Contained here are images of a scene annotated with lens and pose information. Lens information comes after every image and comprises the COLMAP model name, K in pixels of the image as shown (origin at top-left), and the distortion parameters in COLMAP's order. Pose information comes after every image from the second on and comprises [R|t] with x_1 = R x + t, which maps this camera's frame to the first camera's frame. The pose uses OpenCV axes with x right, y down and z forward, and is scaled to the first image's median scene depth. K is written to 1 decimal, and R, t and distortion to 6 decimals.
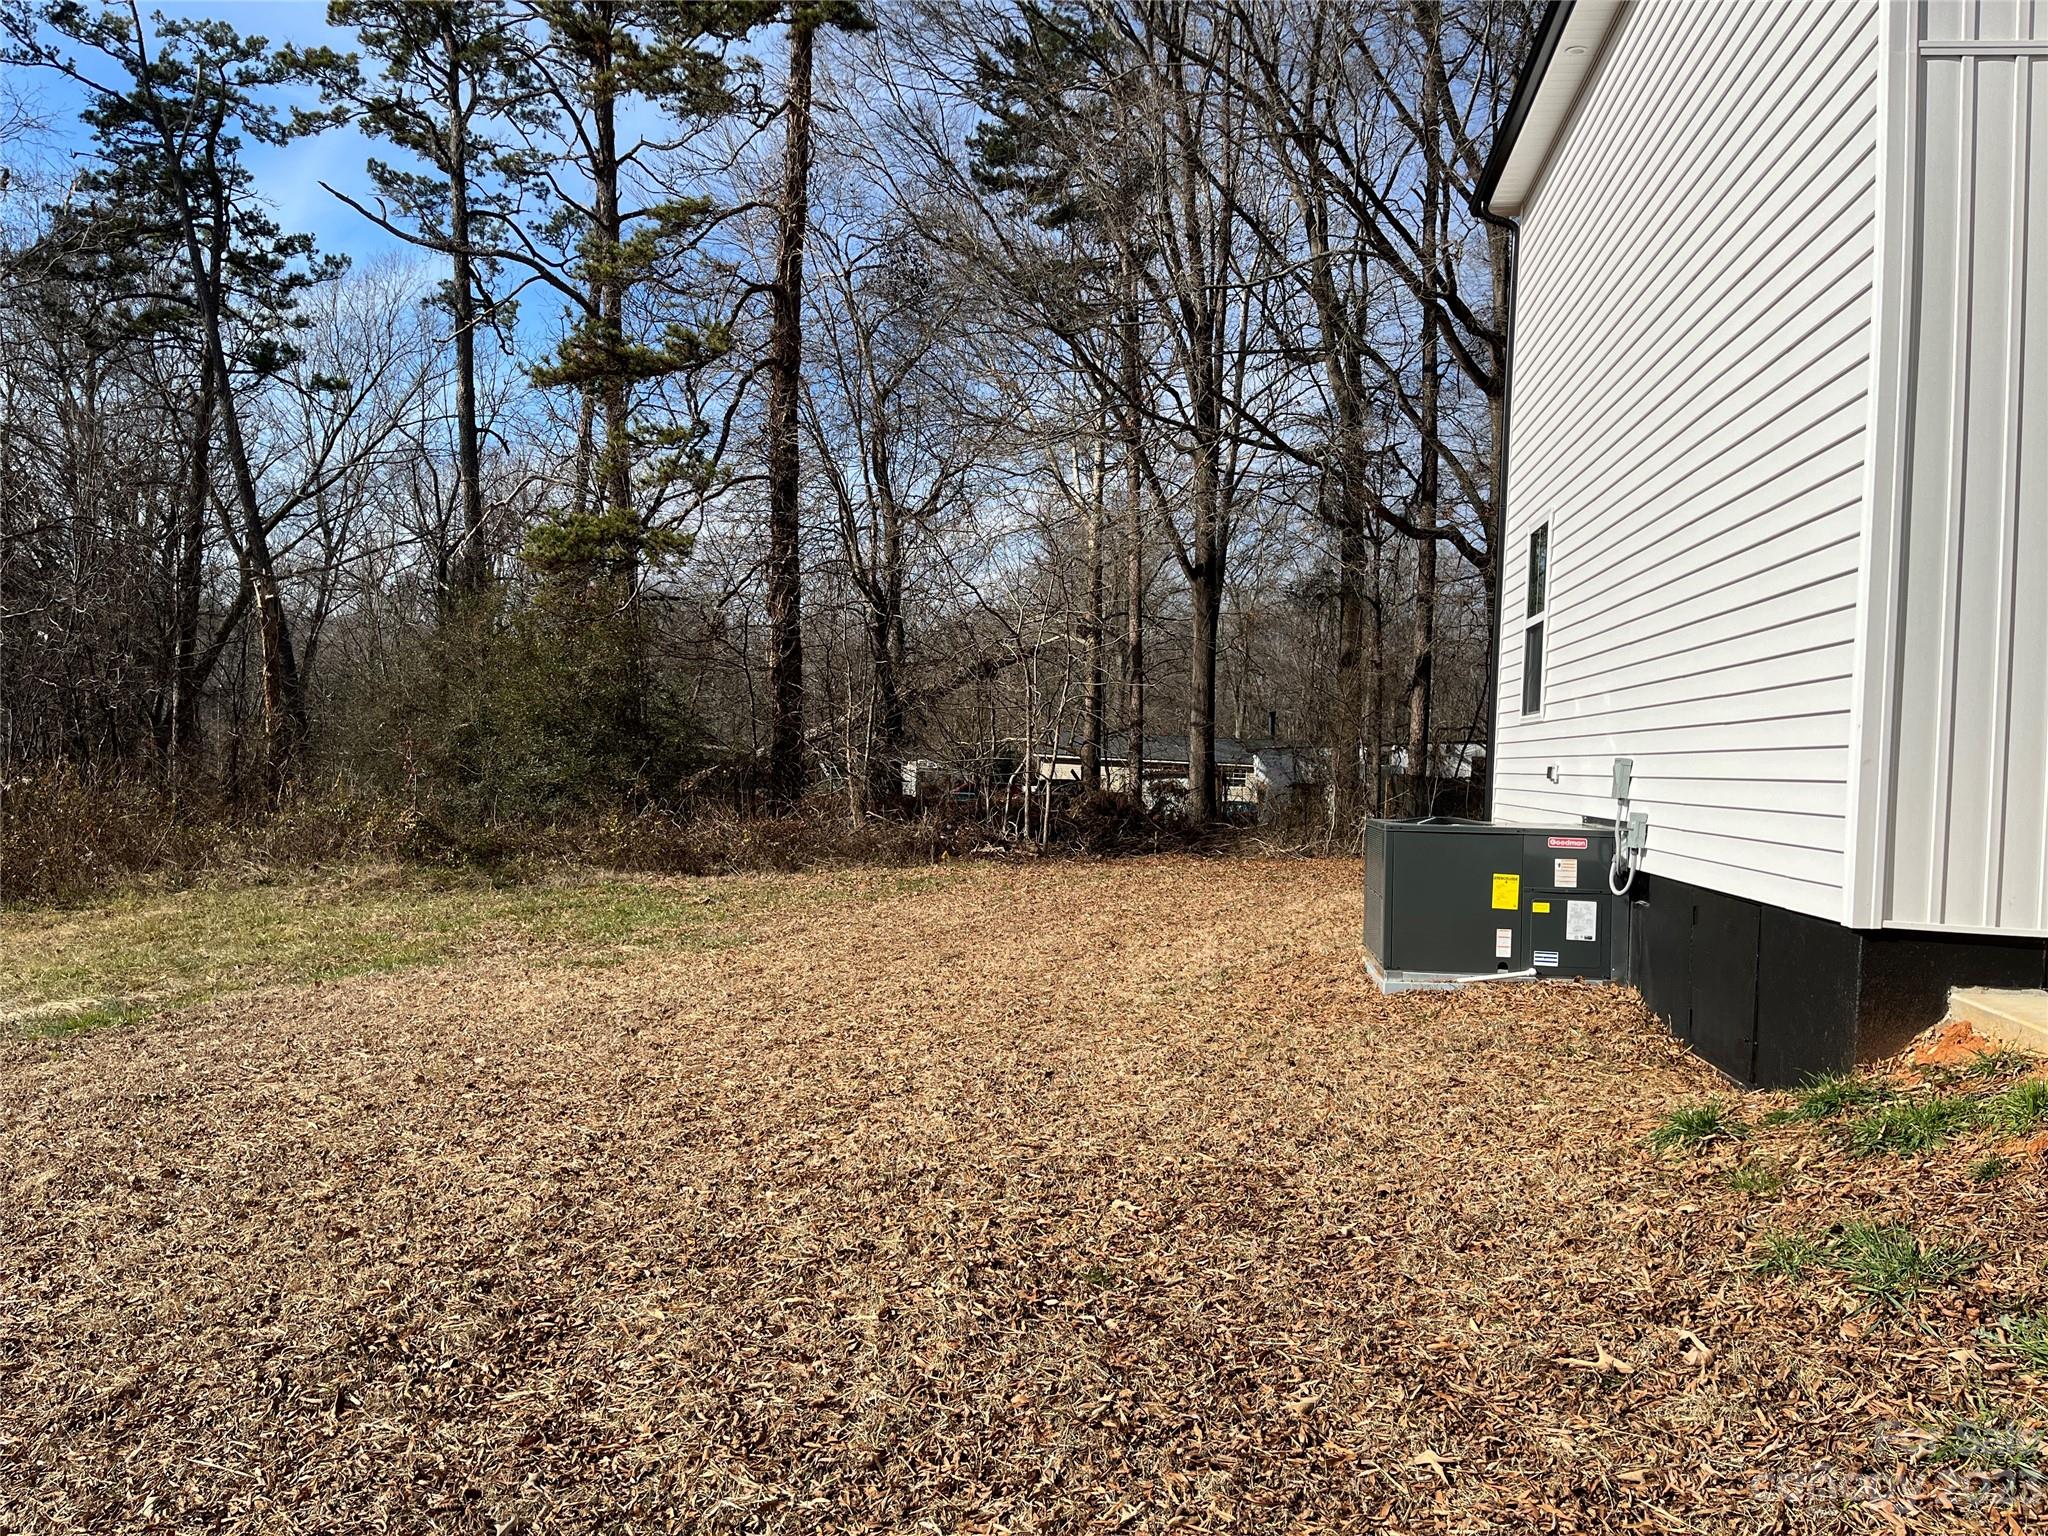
lens RADIAL K [[1552.5, 0, 1026.3], [0, 1552.5, 756.9], [0, 0, 1]] dist [0.067070, -0.078741]
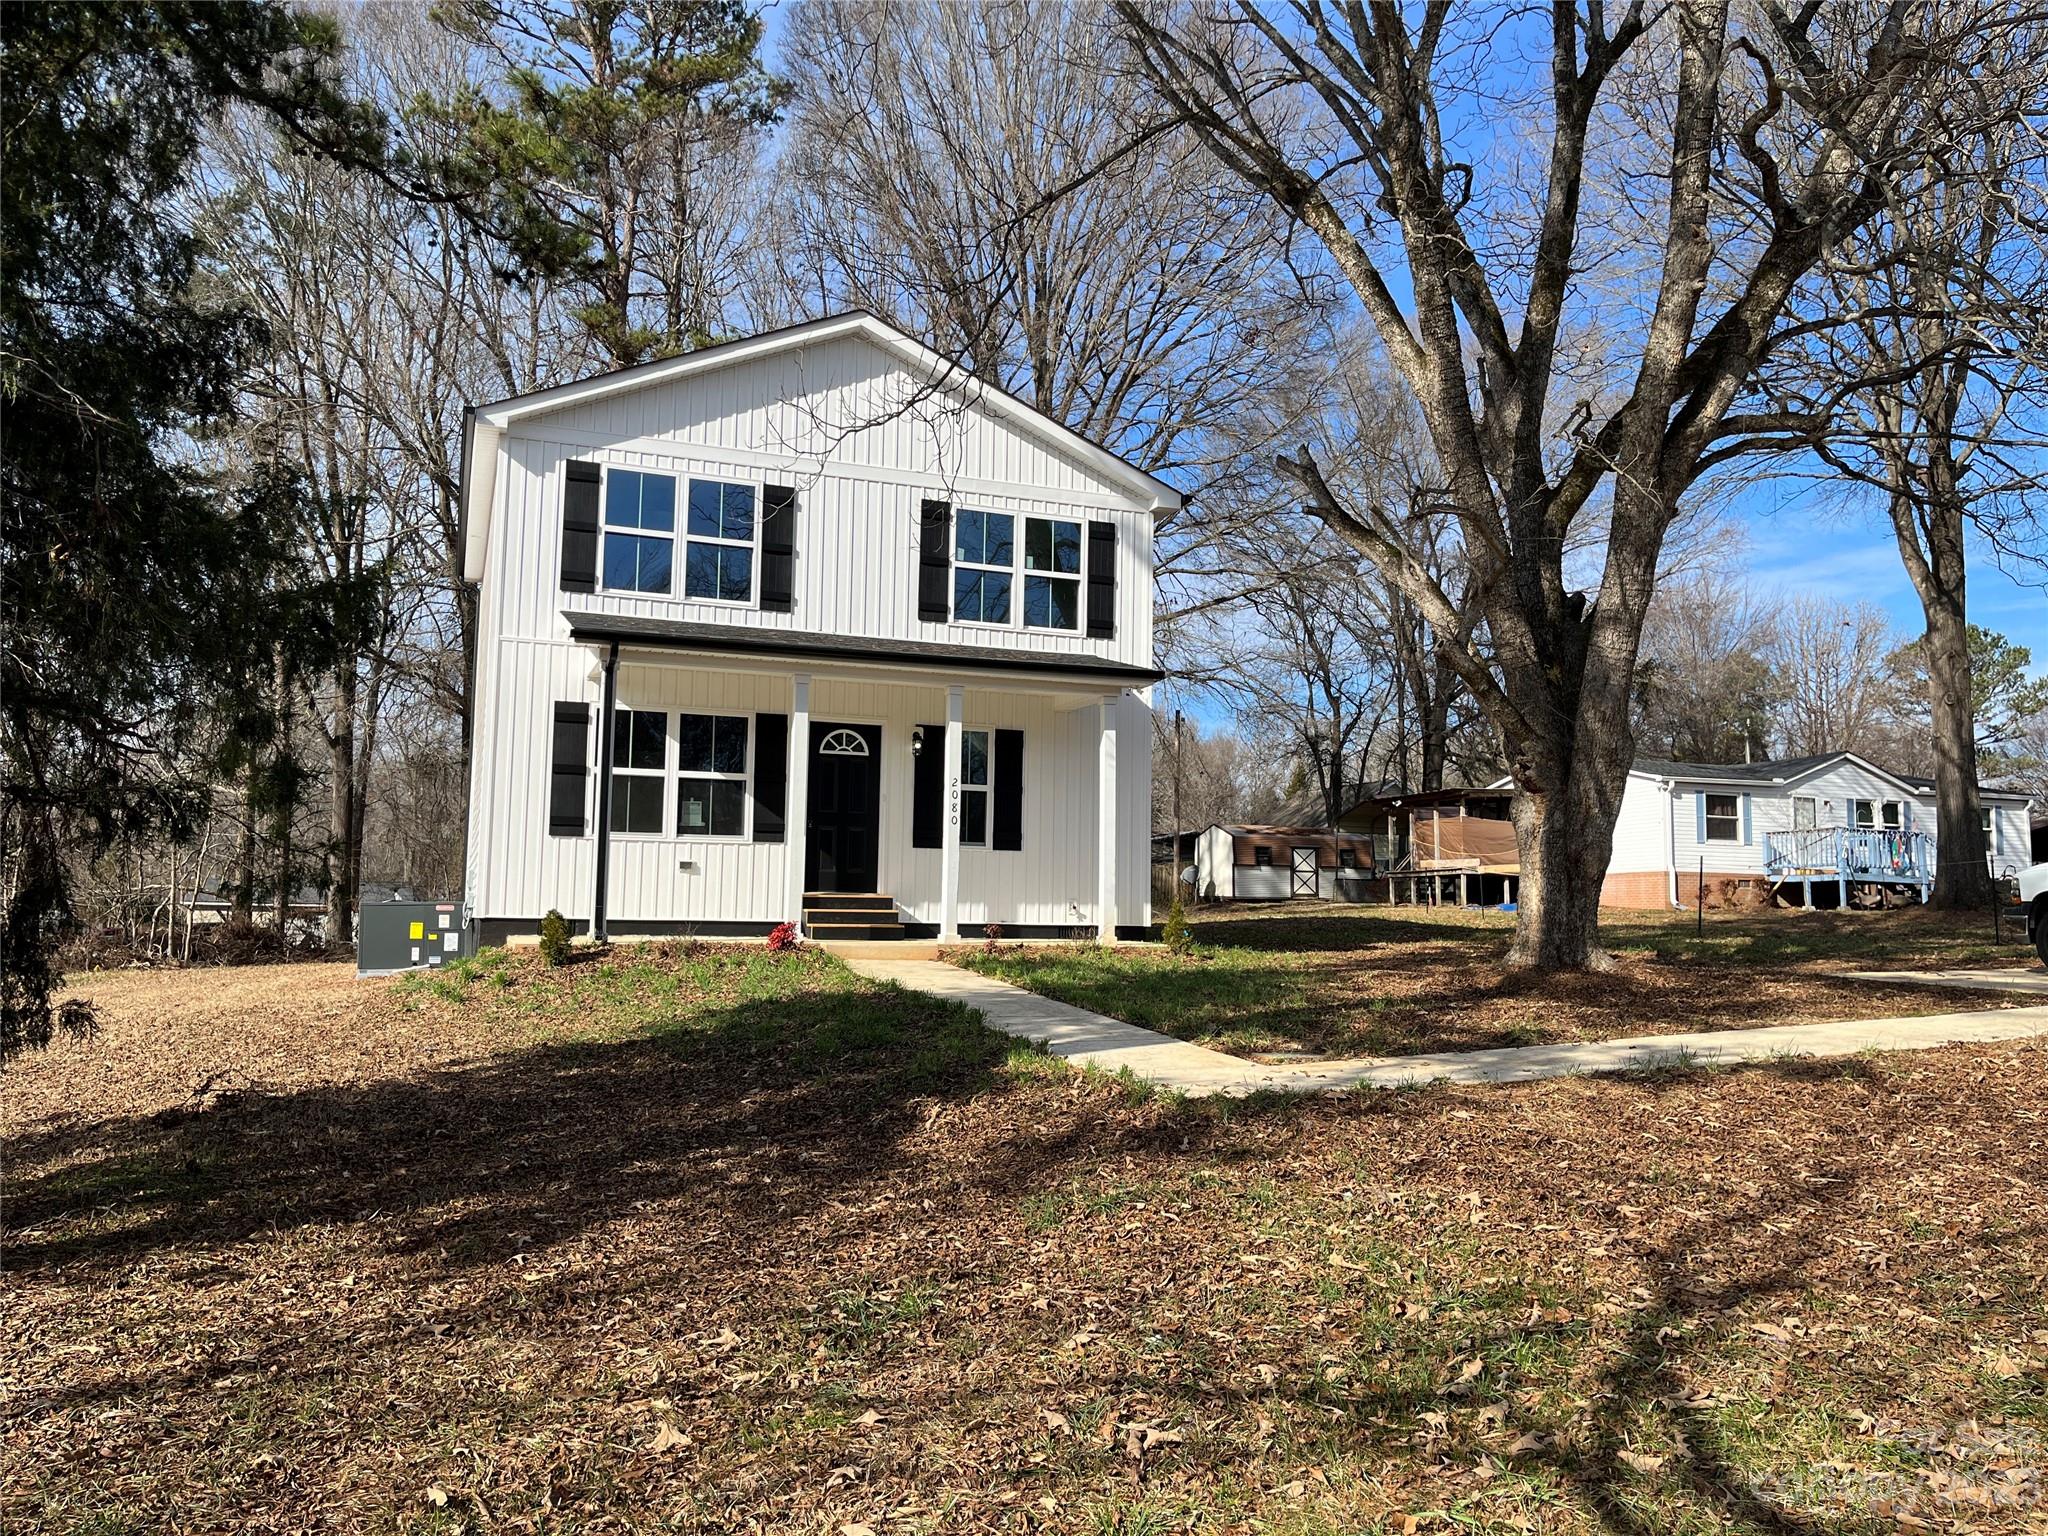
lens RADIAL K [[1534.8, 0, 1024.0], [0, 1534.8, 768.0], [0, 0, 1]] dist [0.053584, -0.121597]
pose [[0.875429, 0.029762, 0.482430, -0.003576], [0.013675, 0.996178, -0.086270, 0.057231], [-0.483154, 0.082120, 0.871676, -1.357263]]
